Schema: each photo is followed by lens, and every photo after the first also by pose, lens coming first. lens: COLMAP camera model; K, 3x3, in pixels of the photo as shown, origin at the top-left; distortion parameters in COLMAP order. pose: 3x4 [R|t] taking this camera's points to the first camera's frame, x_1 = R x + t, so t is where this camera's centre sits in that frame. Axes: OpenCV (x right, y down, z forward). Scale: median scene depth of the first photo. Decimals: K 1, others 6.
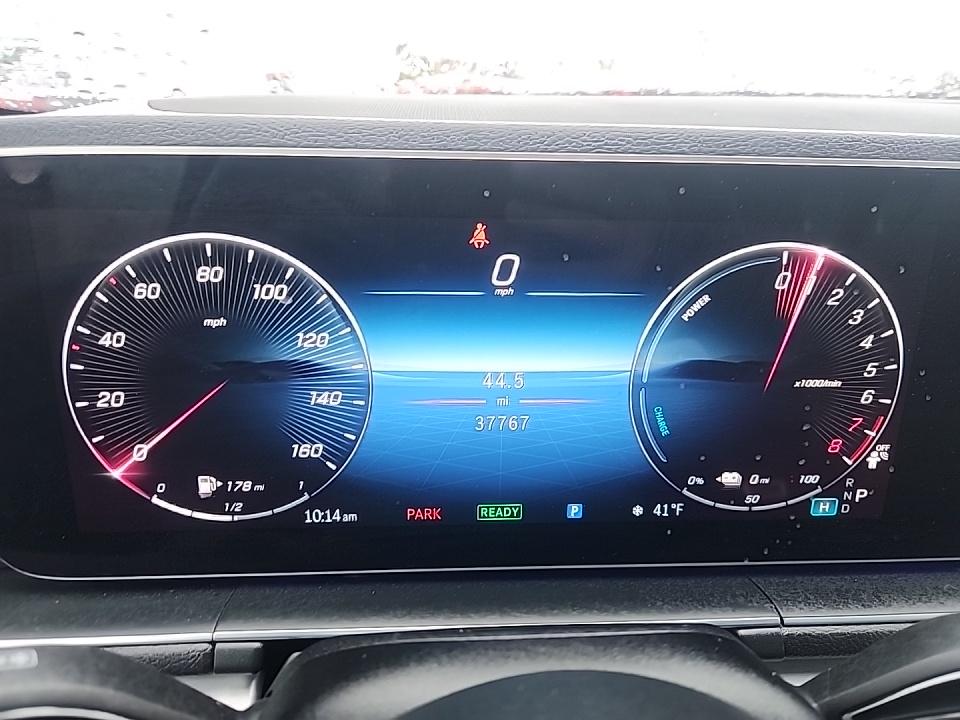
lens RADIAL K [[639.0, 0, 479.9], [0, 639.0, 363.0], [0, 0, 1]] dist [0.027215, -0.016475]
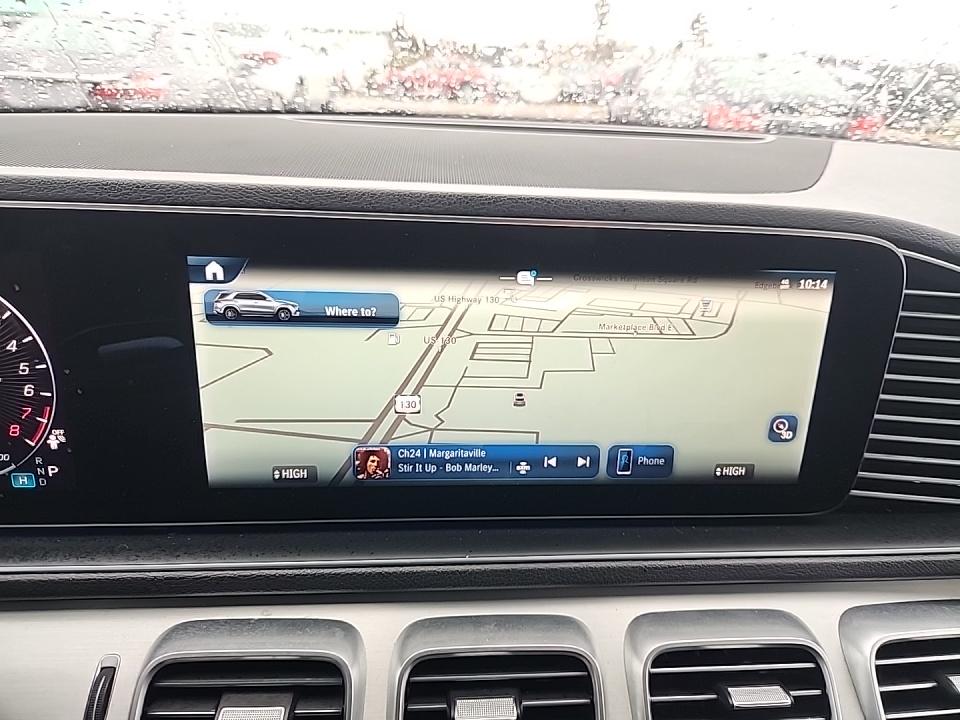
lens RADIAL K [[639.0, 0, 501.4], [0, 639.0, 361.8], [0, 0, 1]] dist [0.027215, -0.016475]
pose [[0.999777, 0.011752, 0.017559, 1.445562], [-0.012339, 0.999355, 0.033718, -0.052932], [-0.017151, -0.033927, 0.999277, -0.227843]]
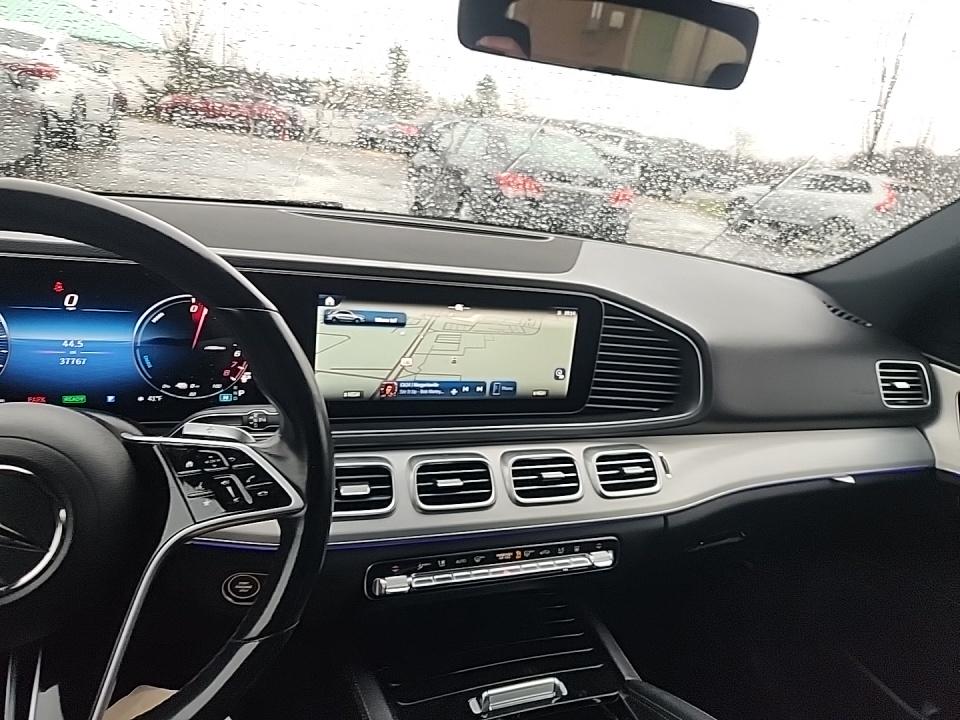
lens RADIAL K [[639.0, 0, 490.1], [0, 639.0, 358.1], [0, 0, 1]] dist [0.027215, -0.016475]
pose [[0.951557, 0.013909, 0.307158, 0.766235], [-0.003545, 0.999406, -0.034274, 0.154015], [-0.307452, 0.031525, 0.951041, -1.785084]]
